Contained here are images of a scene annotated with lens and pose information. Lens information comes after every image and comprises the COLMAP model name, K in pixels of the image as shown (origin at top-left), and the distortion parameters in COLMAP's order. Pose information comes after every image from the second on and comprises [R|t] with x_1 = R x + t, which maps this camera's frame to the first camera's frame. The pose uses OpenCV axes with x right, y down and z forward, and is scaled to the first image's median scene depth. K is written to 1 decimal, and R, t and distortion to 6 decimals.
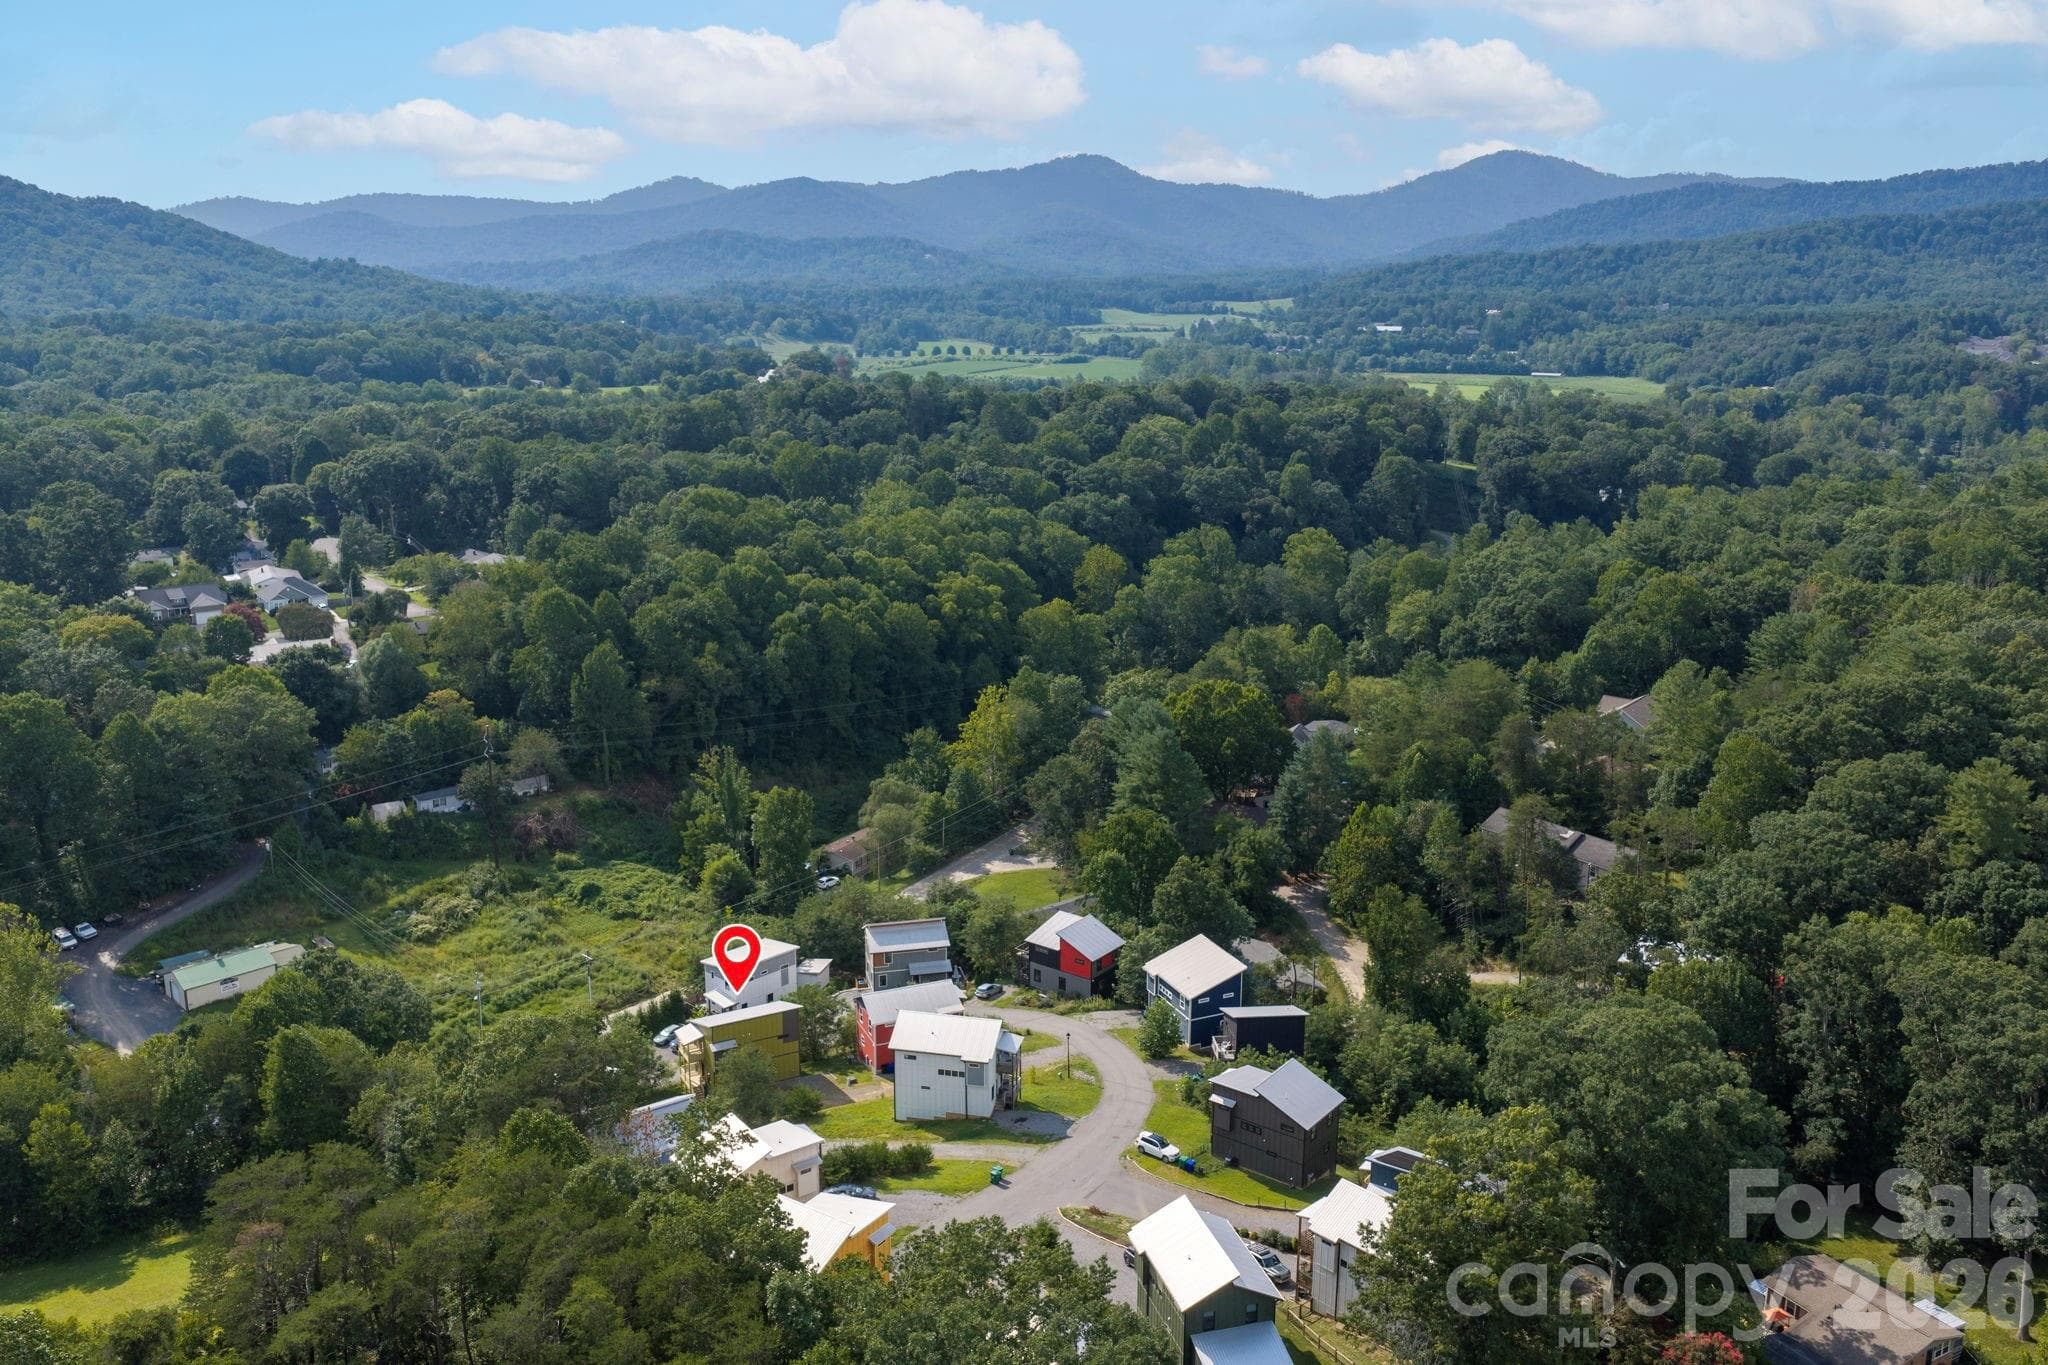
lens RADIAL K [[1688.4, 0, 1024.0], [0, 1688.4, 682.5], [0, 0, 1]] dist [0.043254, -0.076569]
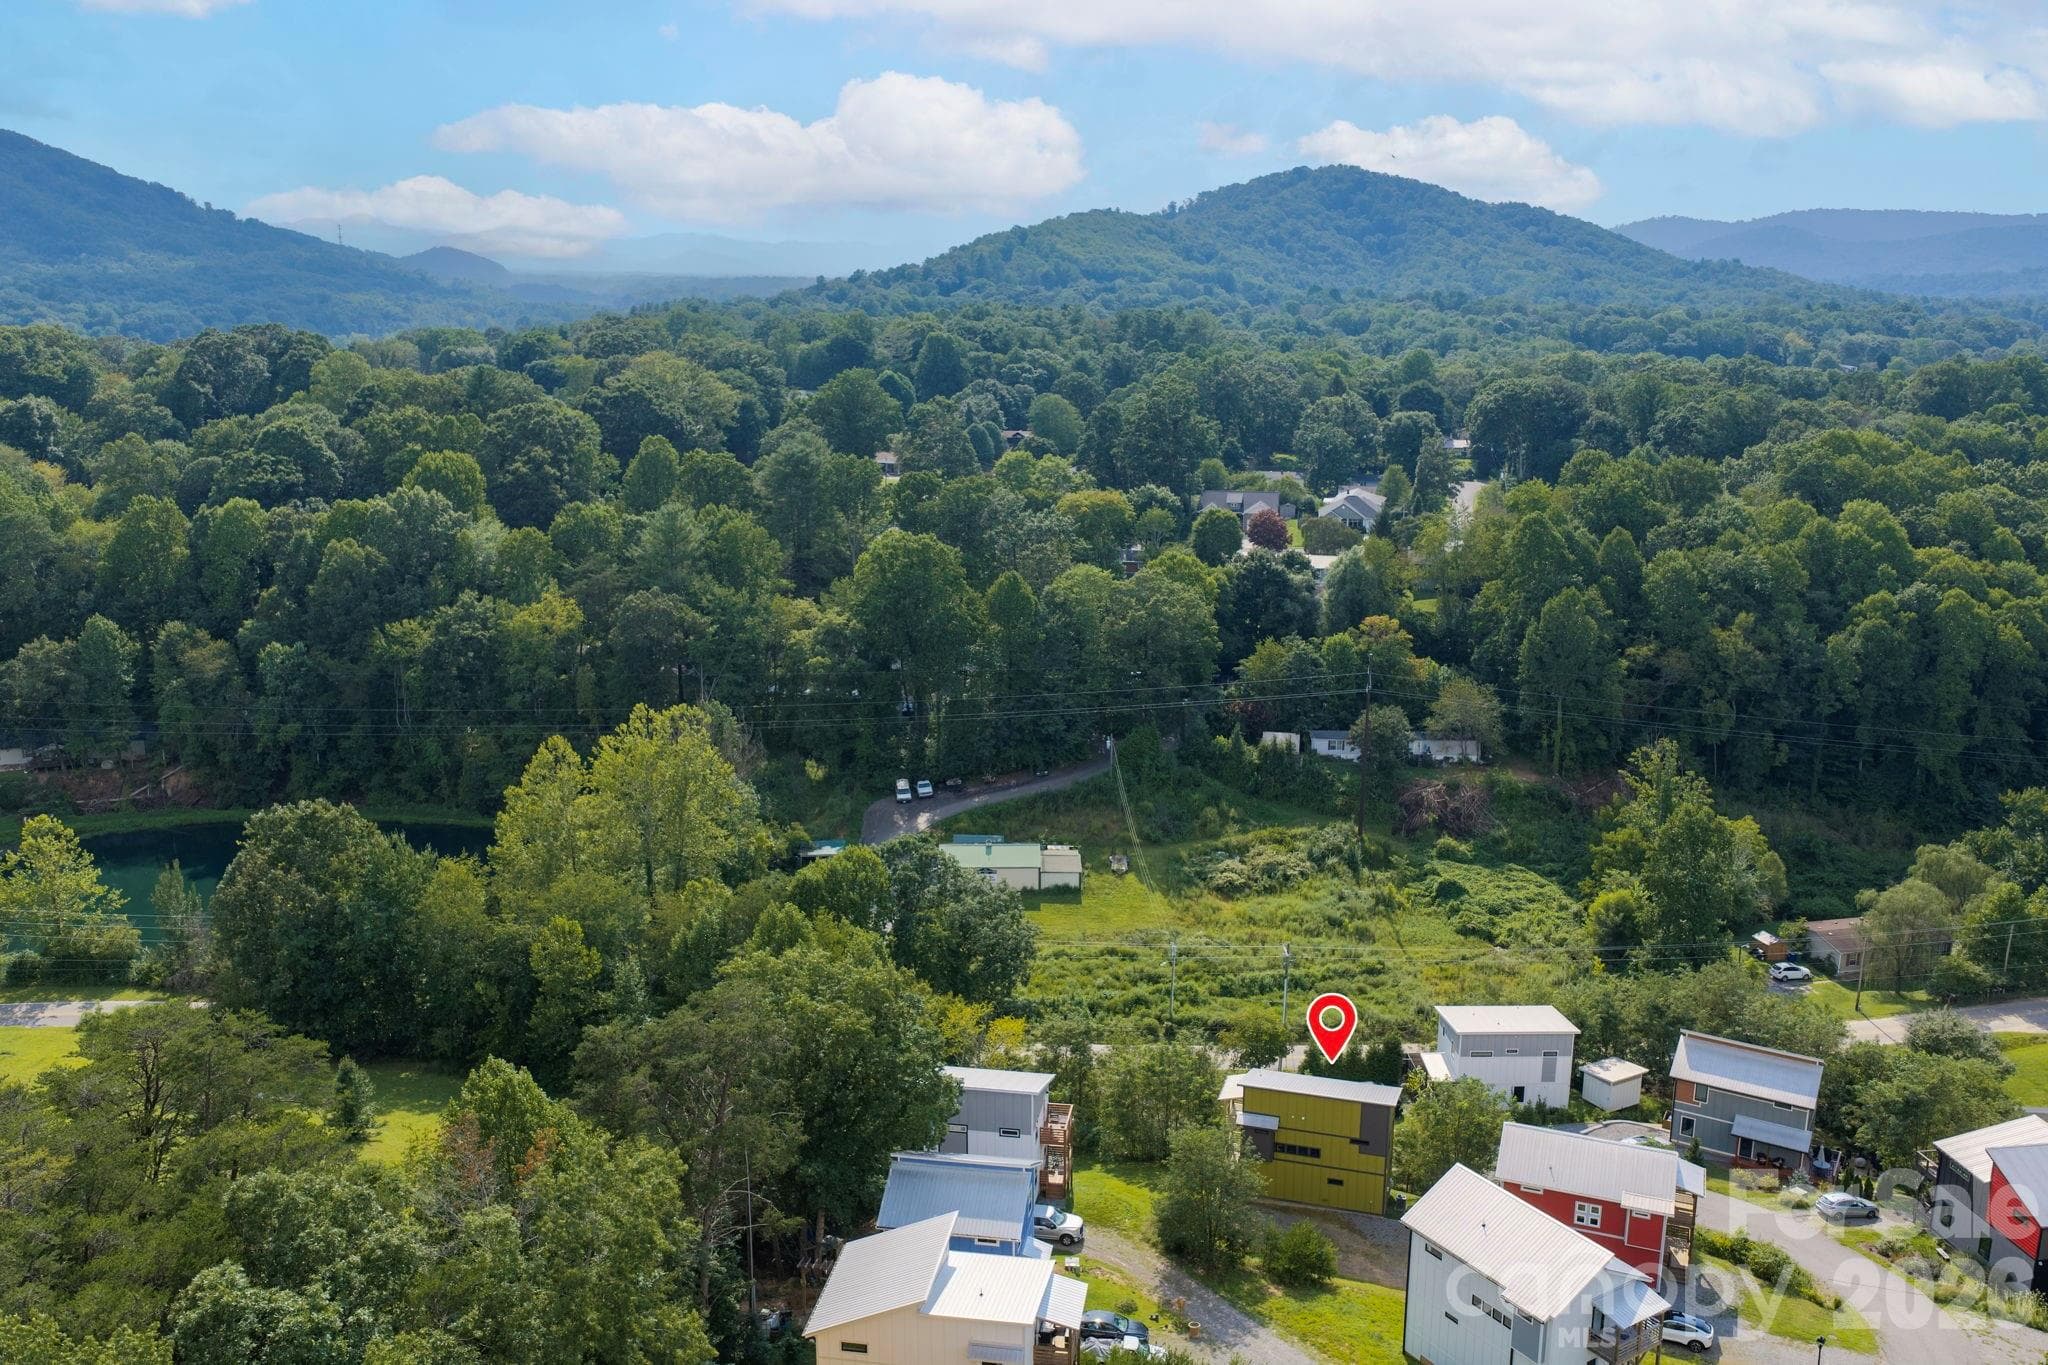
lens RADIAL K [[1688.4, 0, 1024.0], [0, 1688.4, 682.5], [0, 0, 1]] dist [0.043254, -0.076569]
pose [[0.713981, 0.167654, -0.679797, 0.104833], [-0.175525, 0.982764, 0.058021, 0.019899], [0.677807, 0.077896, 0.731102, 0.294689]]
